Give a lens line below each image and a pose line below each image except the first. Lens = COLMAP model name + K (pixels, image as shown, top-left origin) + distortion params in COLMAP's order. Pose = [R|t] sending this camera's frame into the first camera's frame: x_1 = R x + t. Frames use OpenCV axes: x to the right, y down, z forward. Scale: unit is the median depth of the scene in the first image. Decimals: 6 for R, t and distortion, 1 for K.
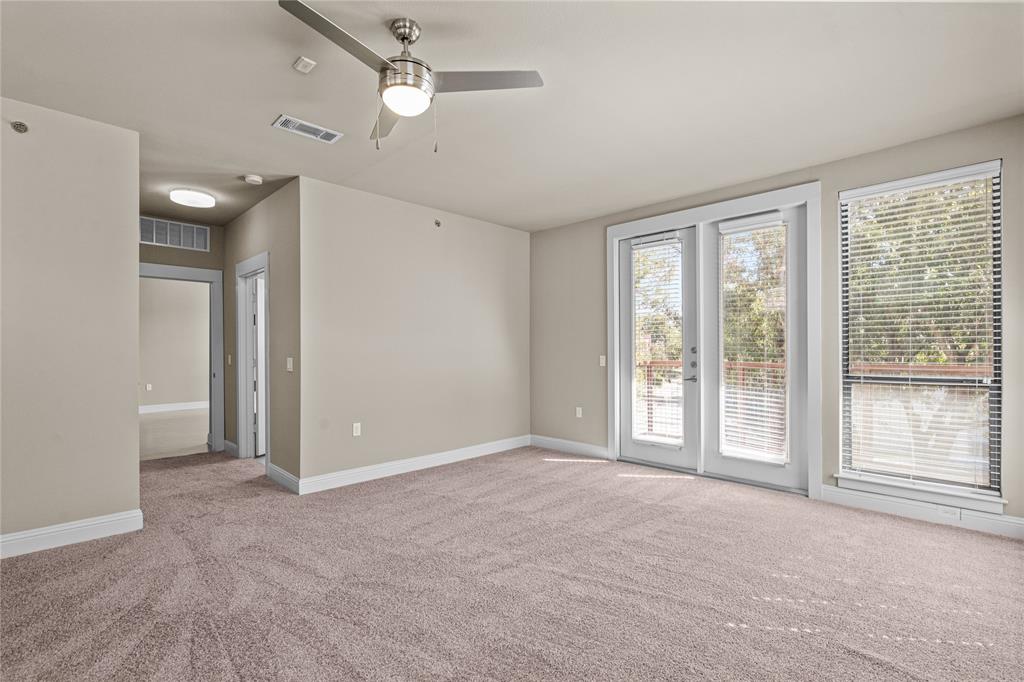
lens RADIAL K [[466.4, 0, 513.9], [0, 466.4, 347.3], [0, 0, 1]] dist [-0.002849, -0.000739]
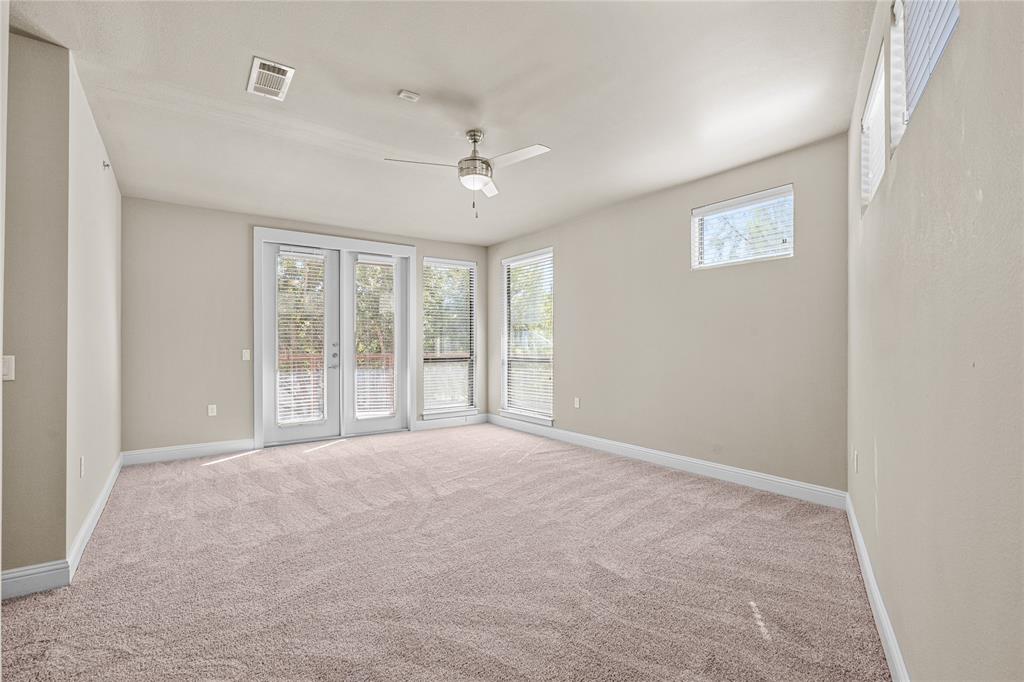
lens RADIAL K [[466.4, 0, 513.9], [0, 466.4, 347.3], [0, 0, 1]] dist [-0.002849, -0.000739]
pose [[0.163181, -0.004986, 0.986584, -0.977975], [-0.004454, 0.999973, 0.005790, 0.005116], [-0.986586, -0.005339, 0.163154, 0.342689]]
